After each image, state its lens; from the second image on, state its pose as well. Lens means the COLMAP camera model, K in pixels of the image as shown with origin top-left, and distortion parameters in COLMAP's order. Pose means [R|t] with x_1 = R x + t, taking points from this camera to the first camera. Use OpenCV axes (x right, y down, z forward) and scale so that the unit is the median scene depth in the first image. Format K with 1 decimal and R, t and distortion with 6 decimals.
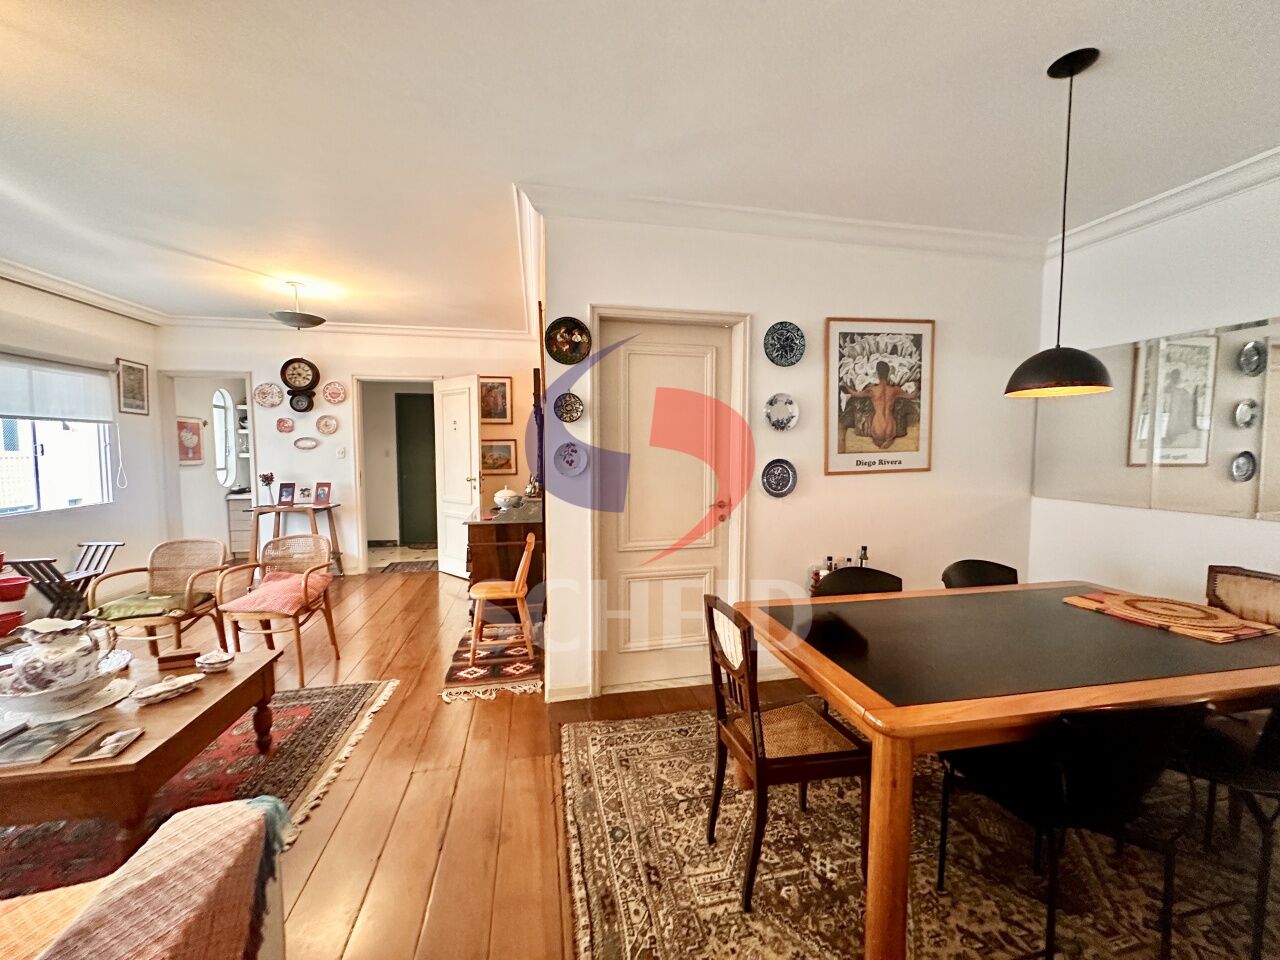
lens RADIAL K [[513.1, 0, 643.0], [0, 513.1, 479.5], [0, 0, 1]] dist [-0.003233, 0.000577]
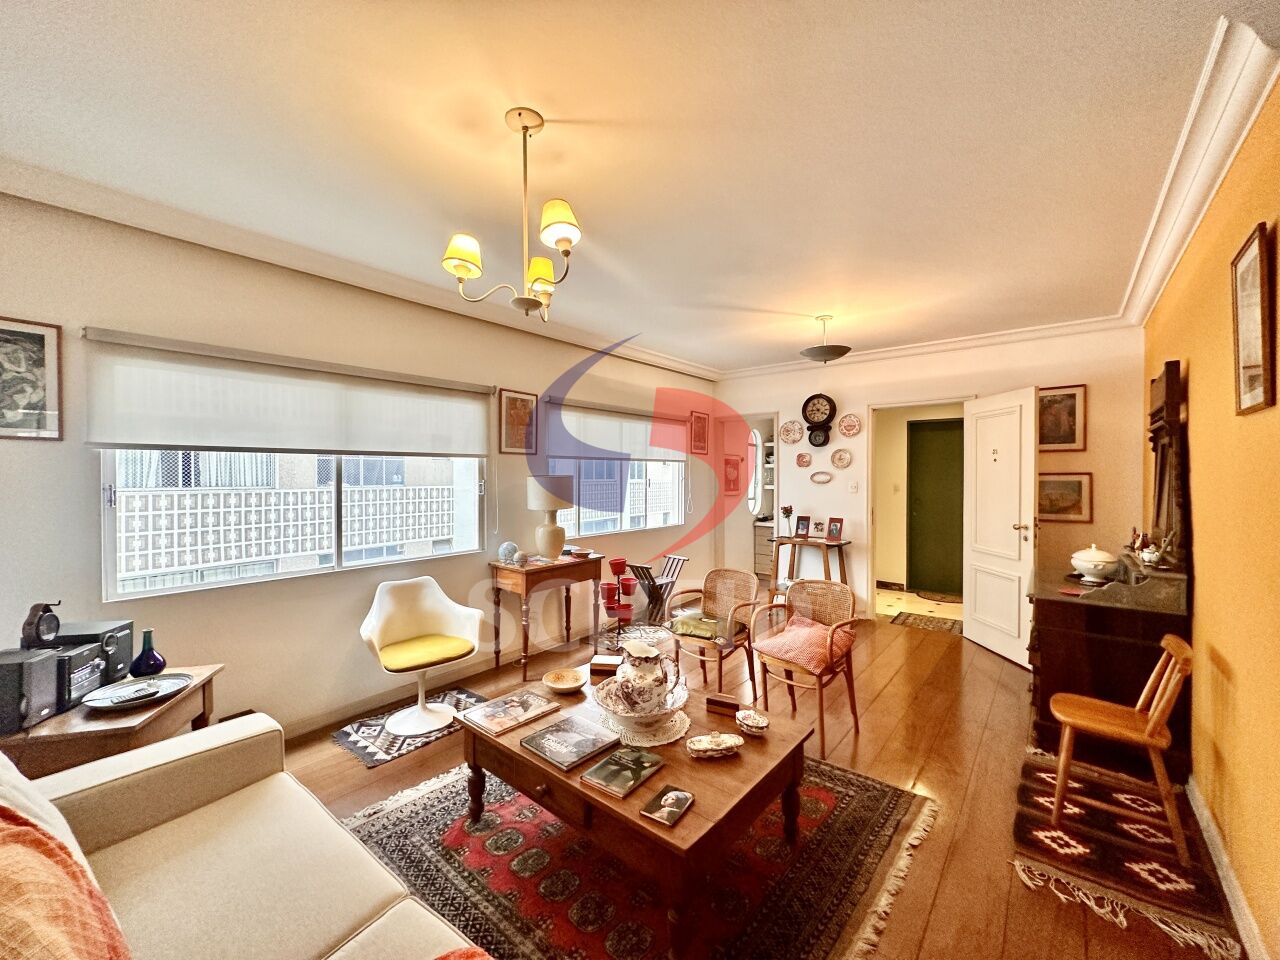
lens RADIAL K [[513.1, 0, 642.2], [0, 513.1, 479.1], [0, 0, 1]] dist [-0.003233, 0.000577]
pose [[0.631039, 0.006534, -0.775724, -0.150411], [-0.049775, 0.998245, -0.032083, -0.026719], [0.774153, 0.058858, 0.630256, 0.145255]]
